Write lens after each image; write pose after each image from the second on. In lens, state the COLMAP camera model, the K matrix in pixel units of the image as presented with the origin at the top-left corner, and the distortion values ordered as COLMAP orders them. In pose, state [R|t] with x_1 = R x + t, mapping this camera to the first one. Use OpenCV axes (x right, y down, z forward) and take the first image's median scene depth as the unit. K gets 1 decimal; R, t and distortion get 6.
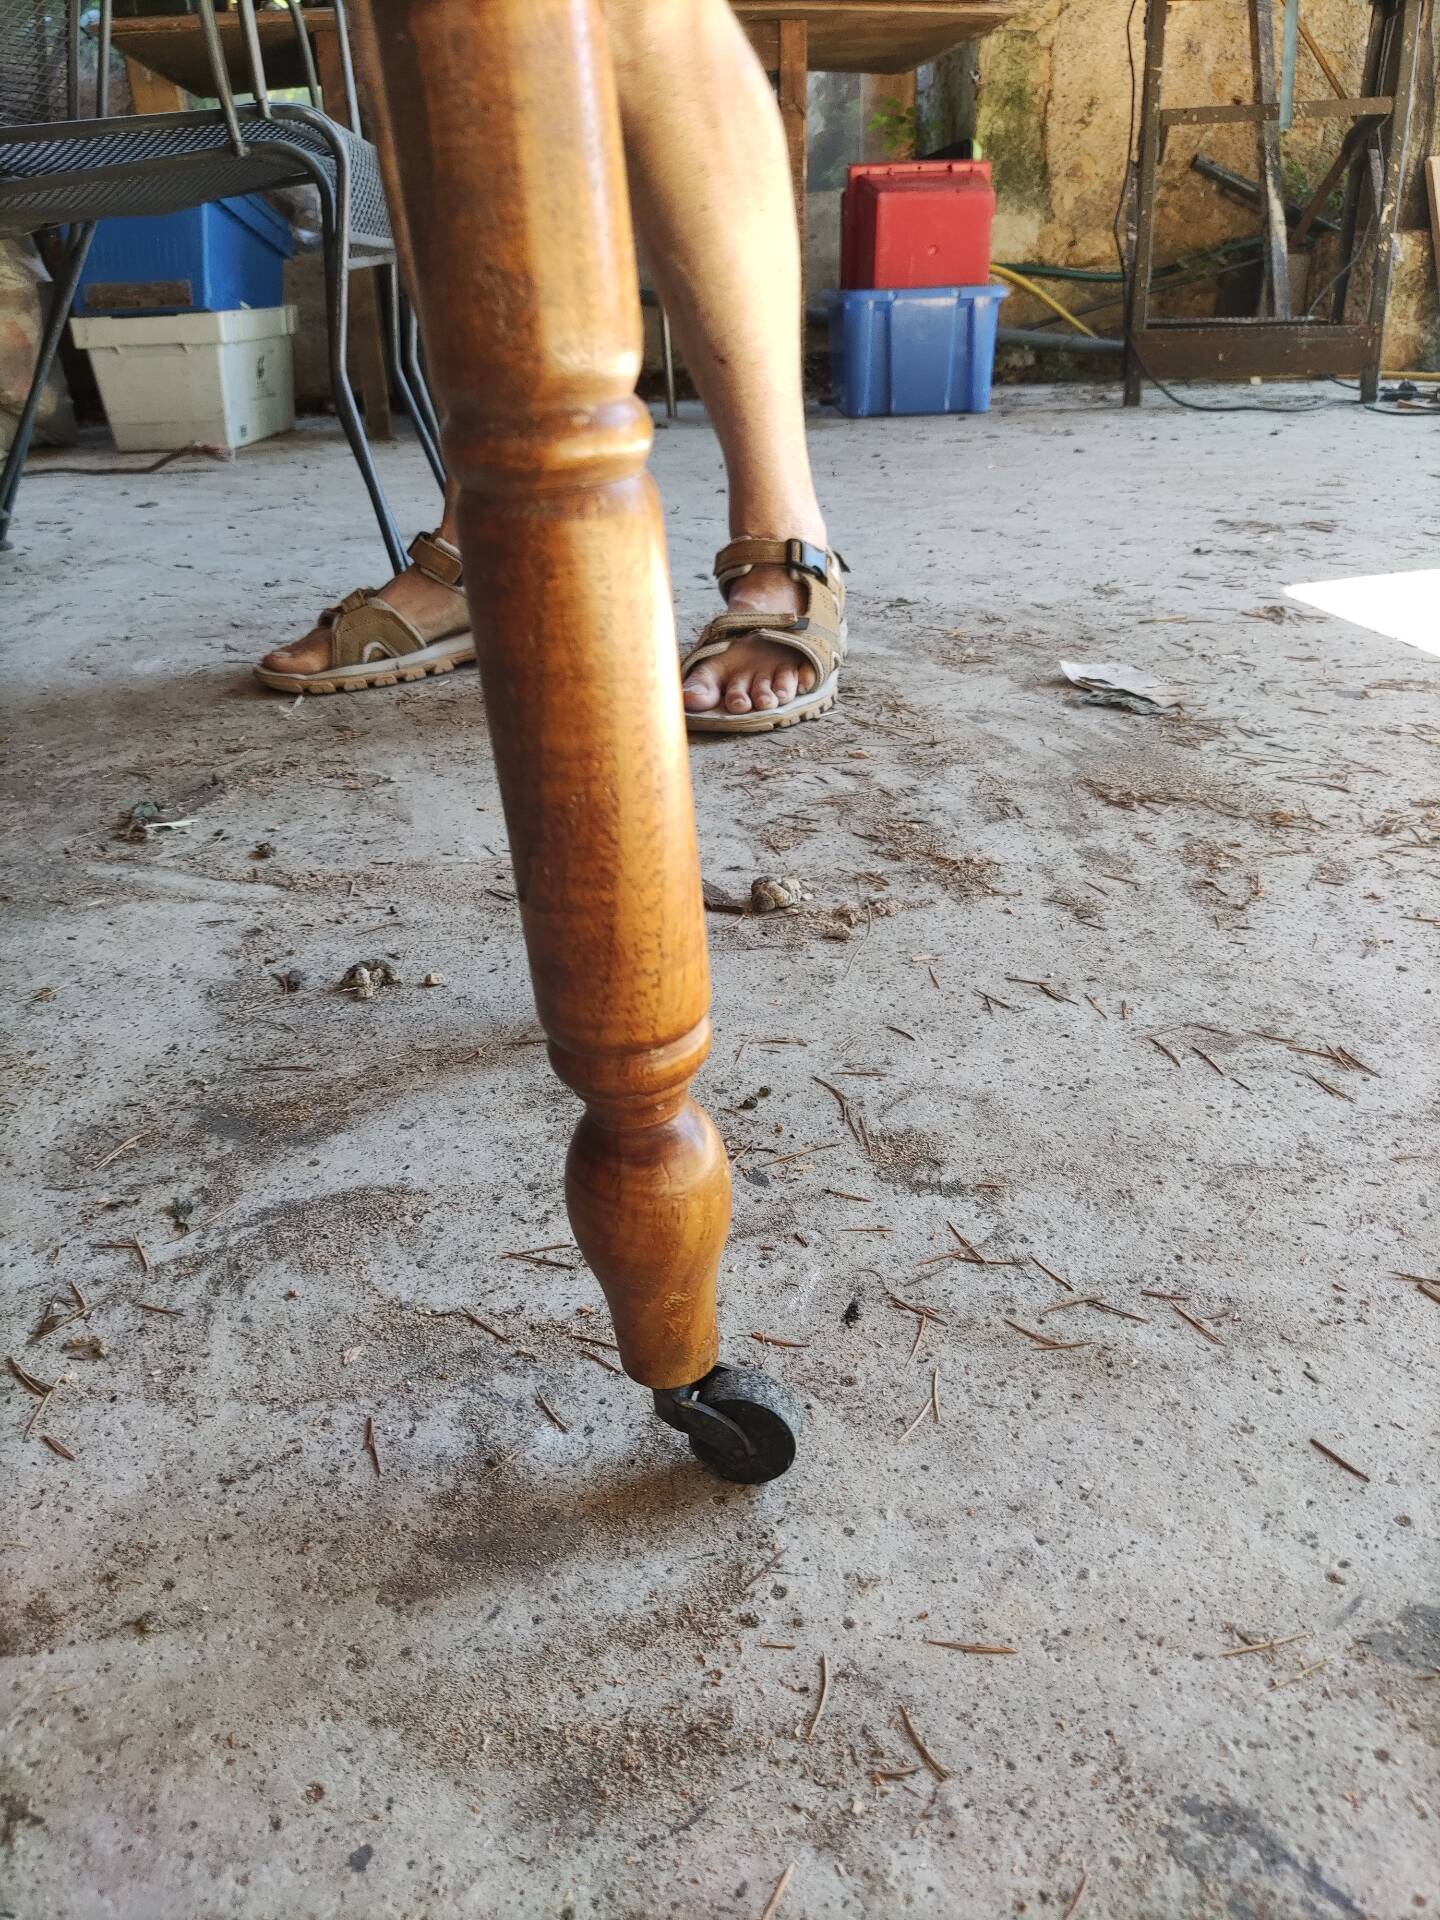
lens RADIAL K [[1425.6, 0, 728.2], [0, 1425.6, 950.7], [0, 0, 1]] dist [0.088759, -0.130957]
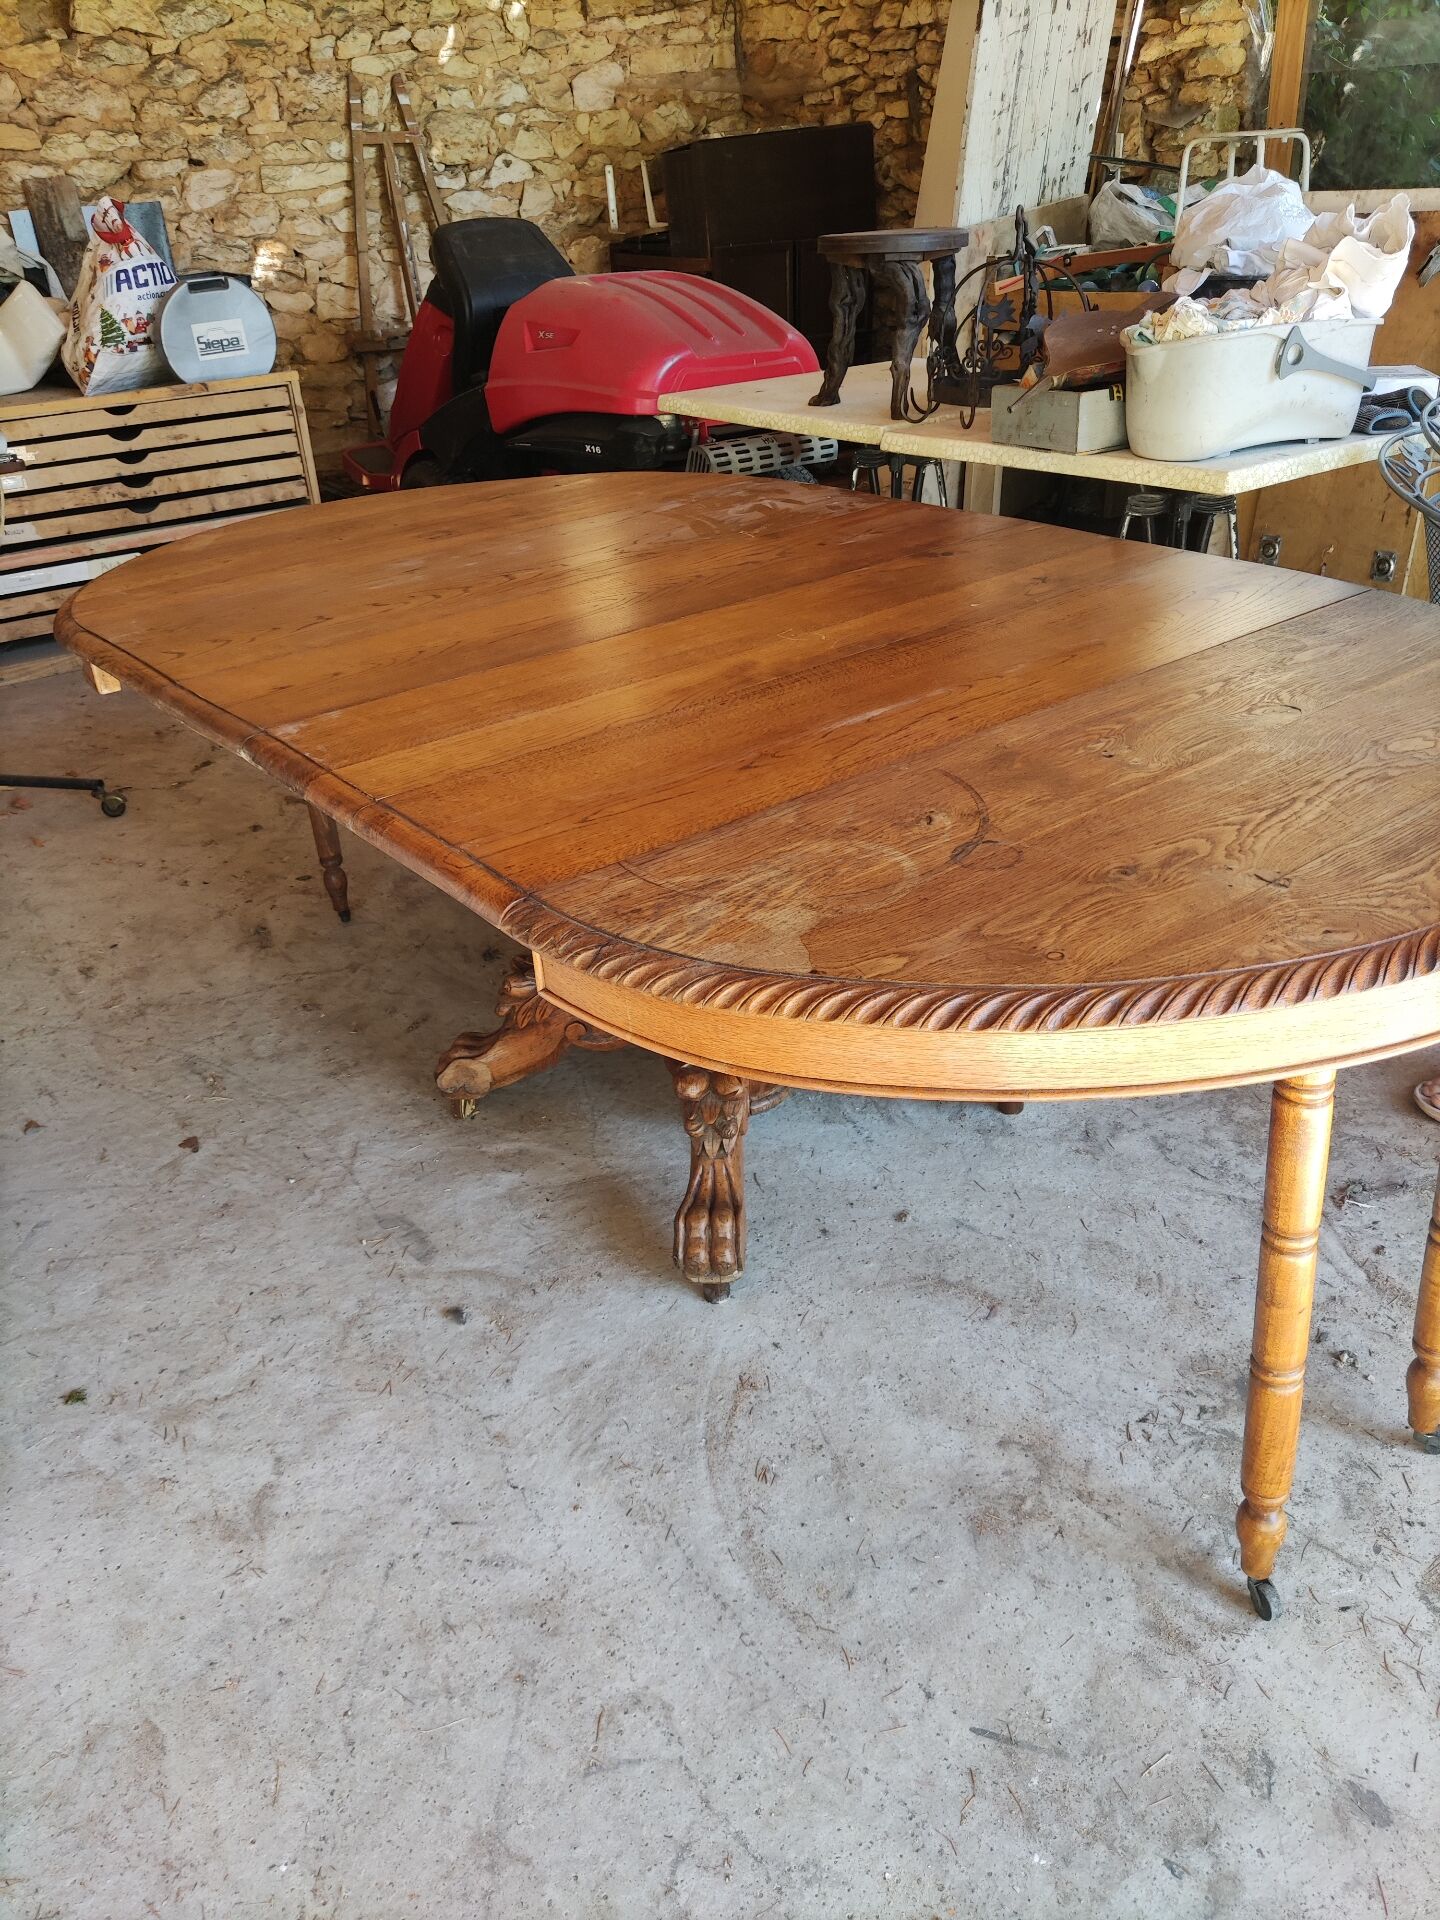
lens RADIAL K [[1441.3, 0, 719.1], [0, 1441.3, 929.3], [0, 0, 1]] dist [0.107269, -0.167098]
pose [[0.481135, 0.405811, -0.777063, 1.030959], [-0.339118, 0.903554, 0.261897, -1.119060], [0.808399, 0.137508, 0.572349, -1.579805]]
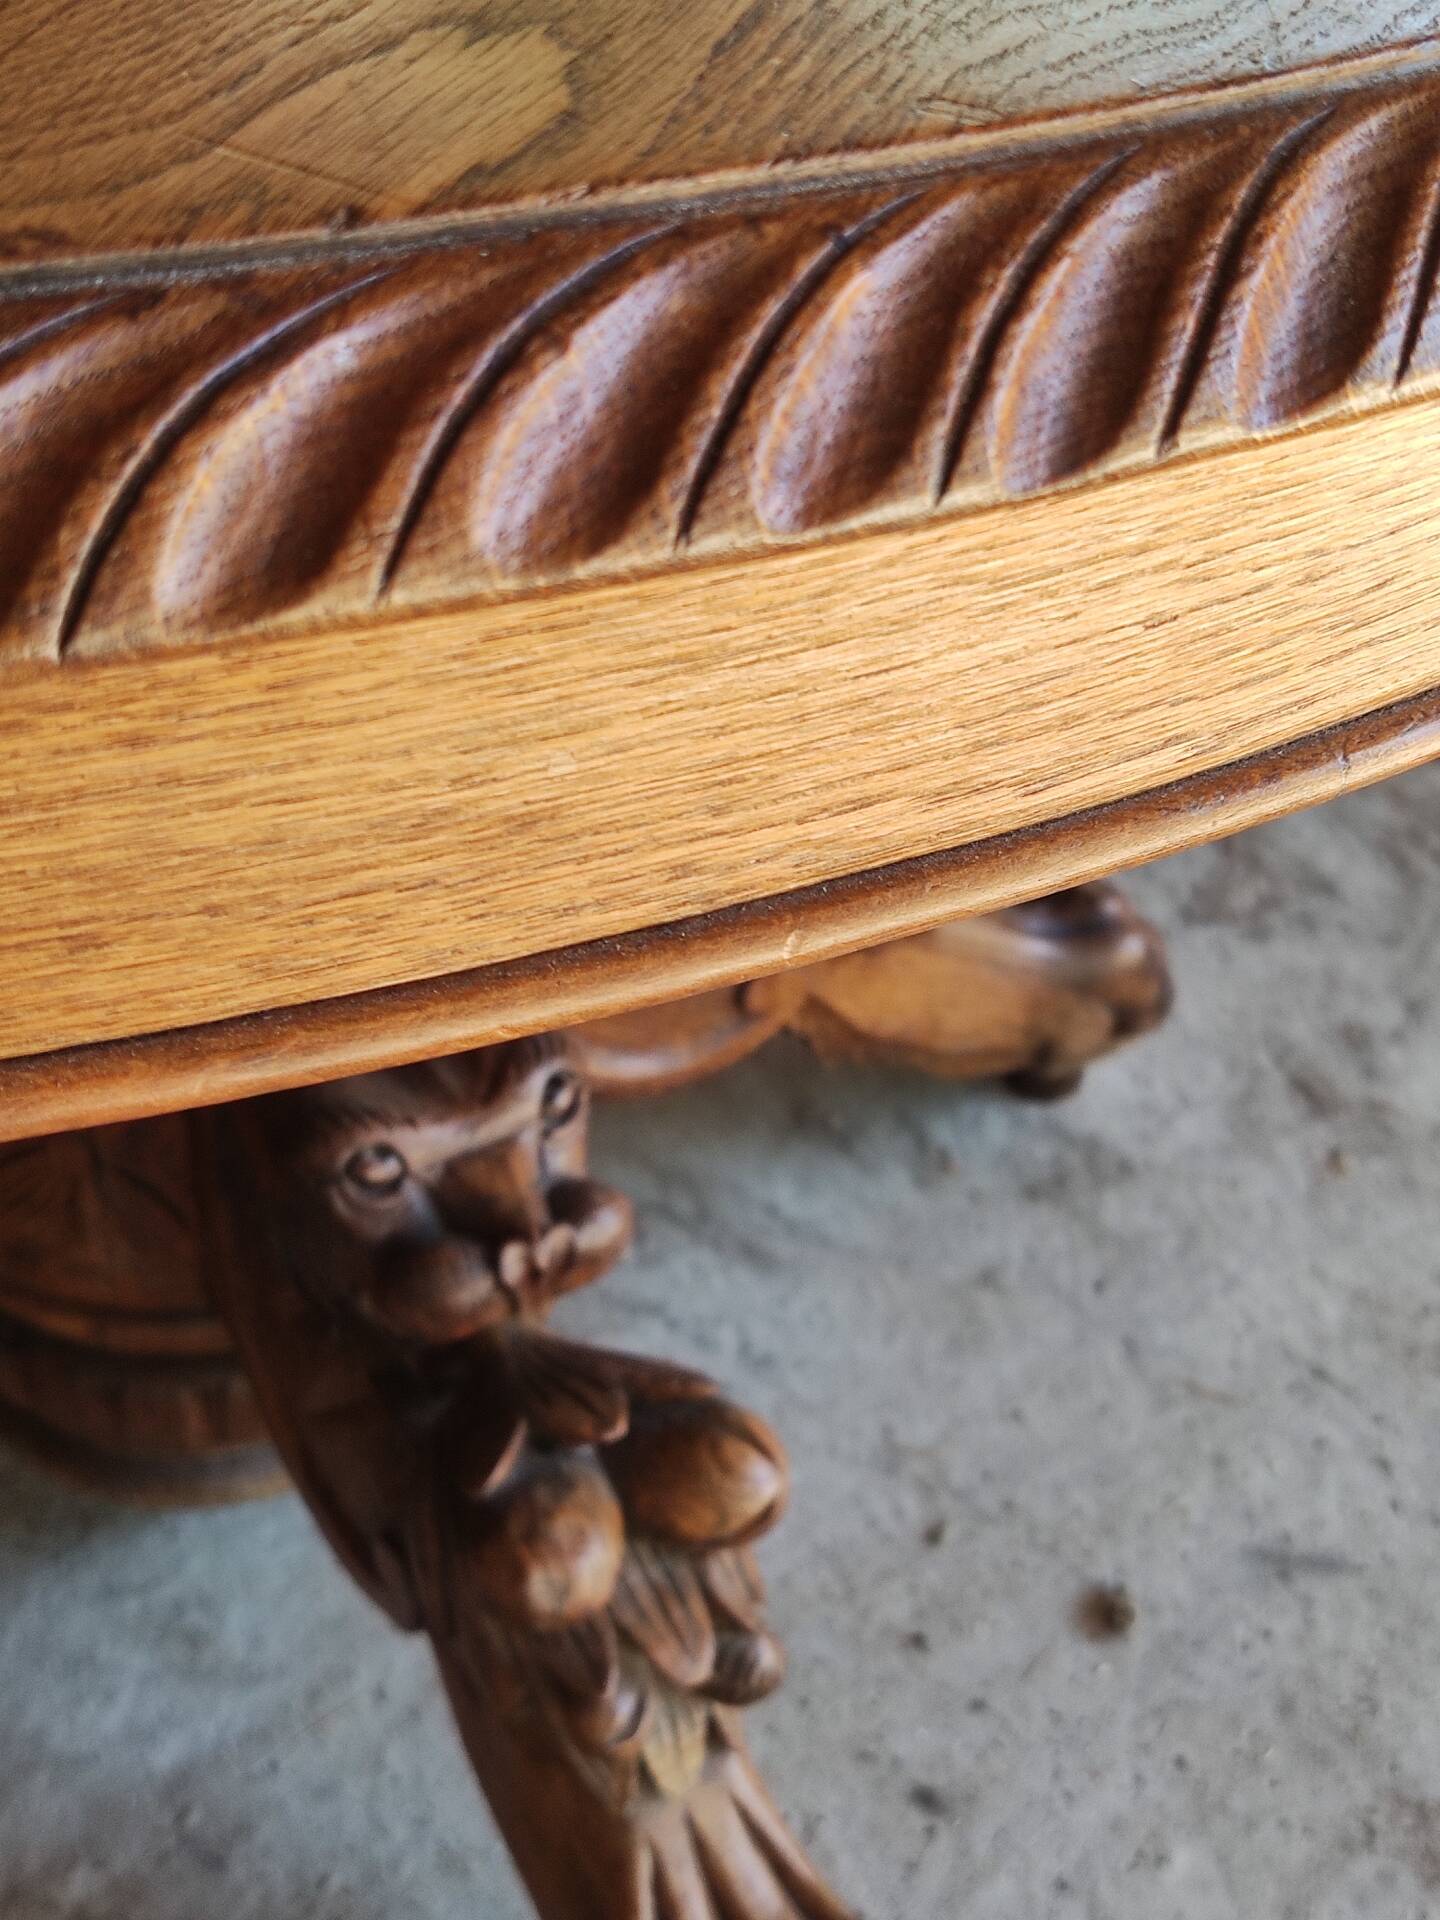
lens RADIAL K [[2851.1, 0, 685.4], [0, 2851.1, 931.3], [0, 0, 1]] dist [0.189161, -0.976448]
pose [[0.903709, 0.311294, -0.293949, -1.007668], [-0.242796, 0.938102, 0.247011, -0.565469], [0.352647, -0.151857, 0.923352, -0.930168]]
